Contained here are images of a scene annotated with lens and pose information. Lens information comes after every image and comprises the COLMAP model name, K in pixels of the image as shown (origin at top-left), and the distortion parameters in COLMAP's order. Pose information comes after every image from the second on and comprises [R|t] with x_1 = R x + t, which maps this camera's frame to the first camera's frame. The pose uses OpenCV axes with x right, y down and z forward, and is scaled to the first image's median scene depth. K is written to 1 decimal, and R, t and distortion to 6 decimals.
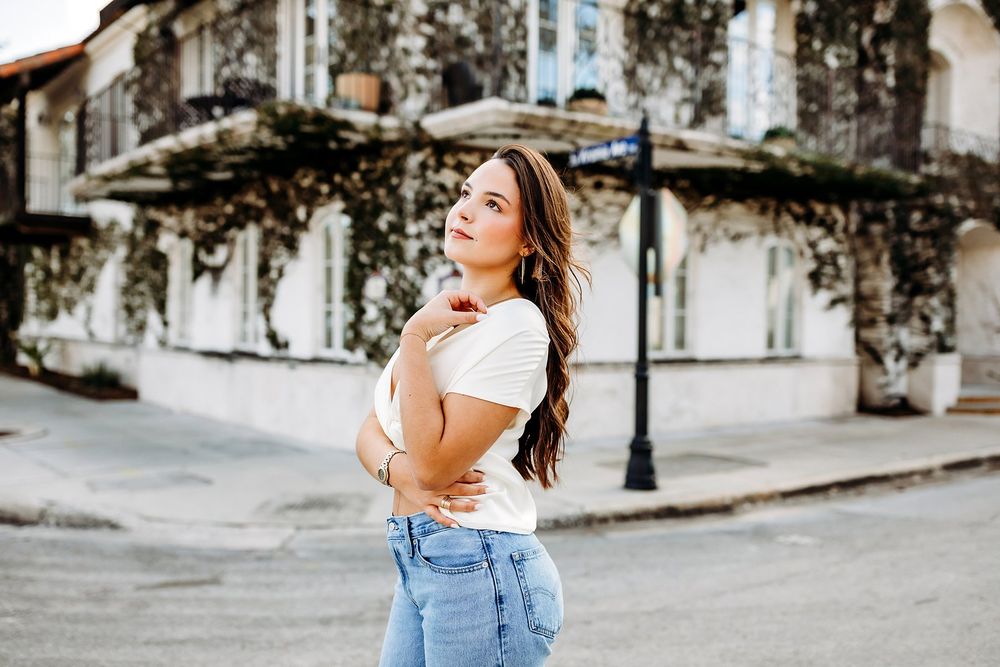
lens RADIAL K [[970.2, 0, 500.0], [0, 970.2, 333.5], [0, 0, 1]] dist [0.001612, -0.016865]
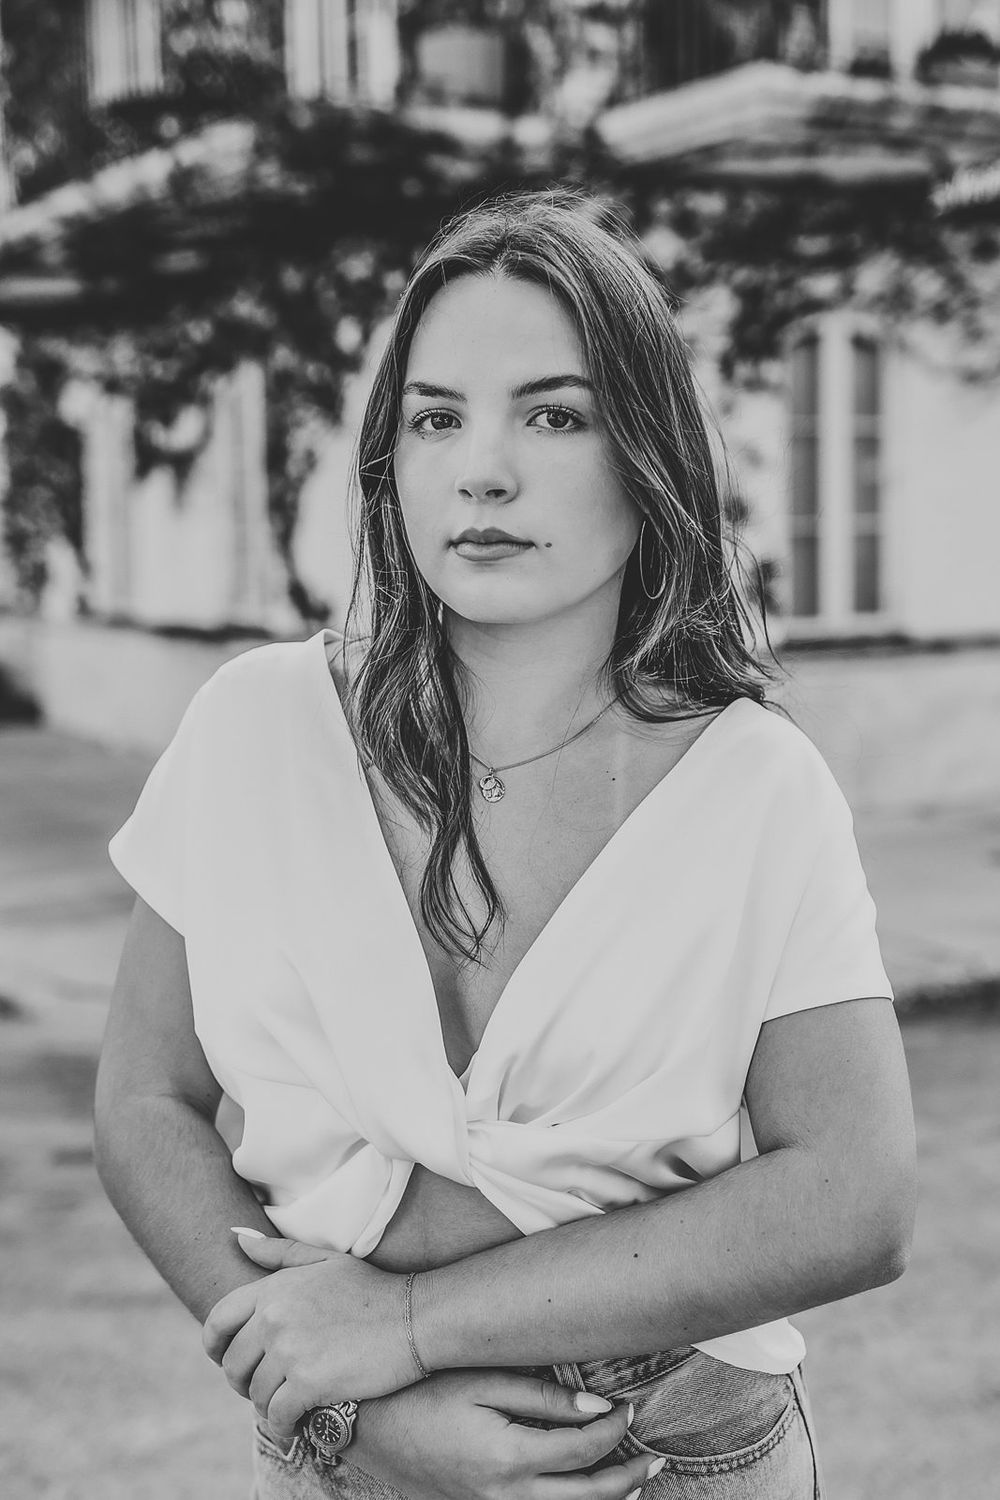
lens RADIAL K [[1924.2, 0, 512.3], [0, 1924.2, 756.0], [0, 0, 1]] dist [-0.004562, -0.054977]
pose [[0.992940, -0.015638, -0.117585, -0.018520], [0.027859, 0.994289, 0.103021, -0.014970], [0.115302, -0.105570, 0.987705, 0.057376]]
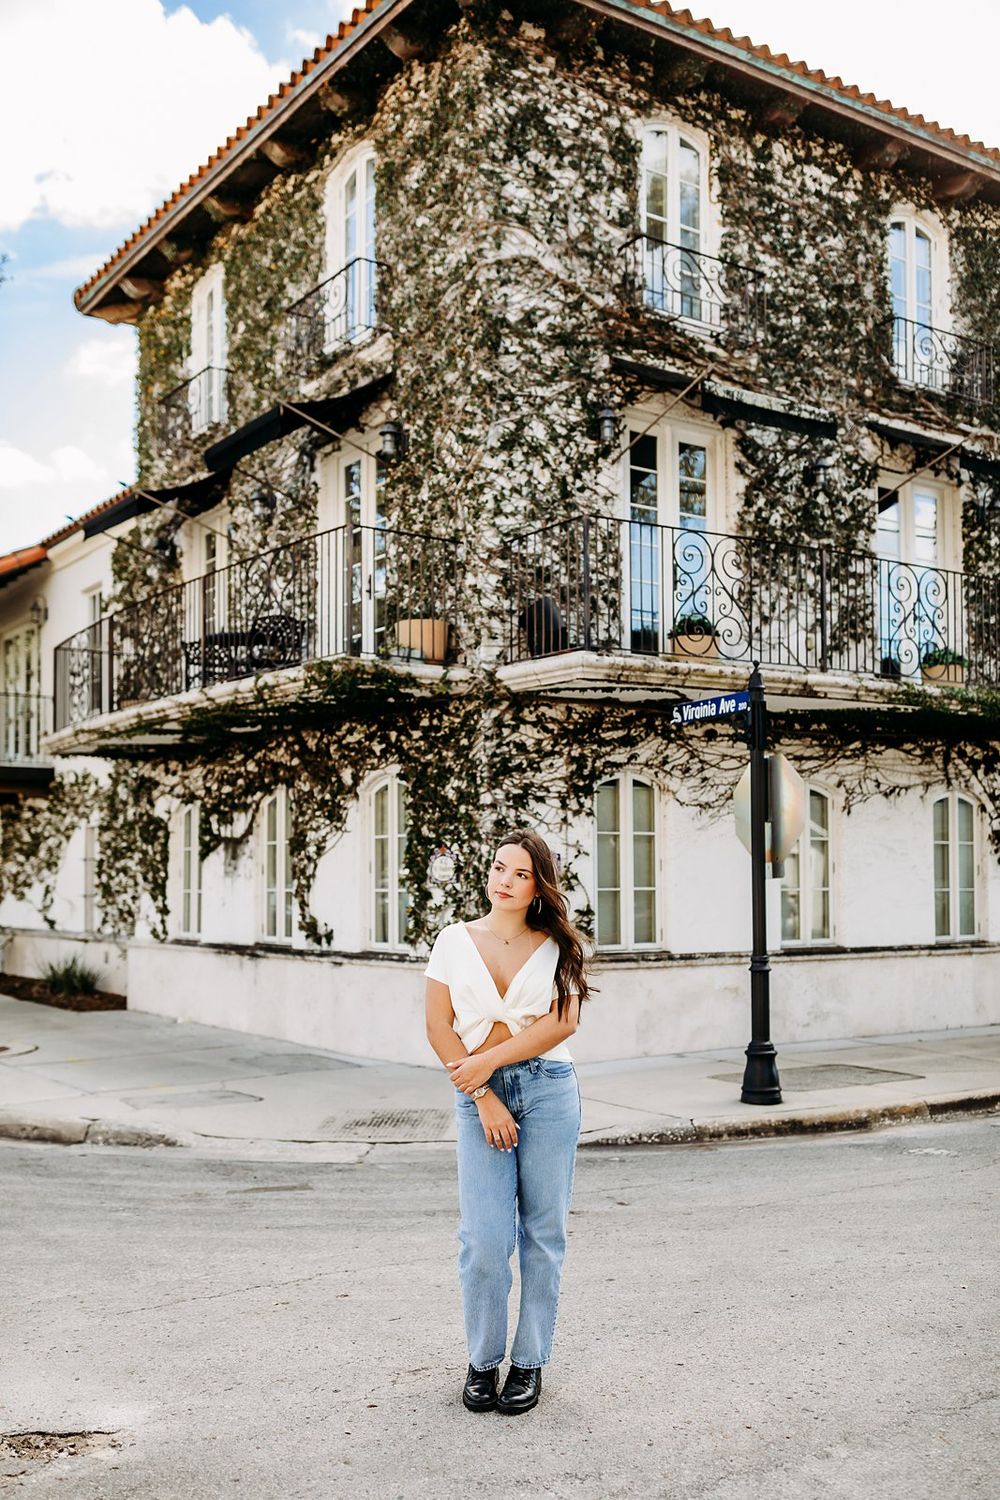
lens RADIAL K [[1512.5, 0, 503.5], [0, 1512.5, 815.1], [0, 0, 1]] dist [0.023621, 0.005682]
pose [[0.998364, -0.017277, -0.054512, -0.003980], [0.013867, 0.997959, -0.062337, -0.010072], [0.055477, 0.061479, 0.996565, -0.286646]]
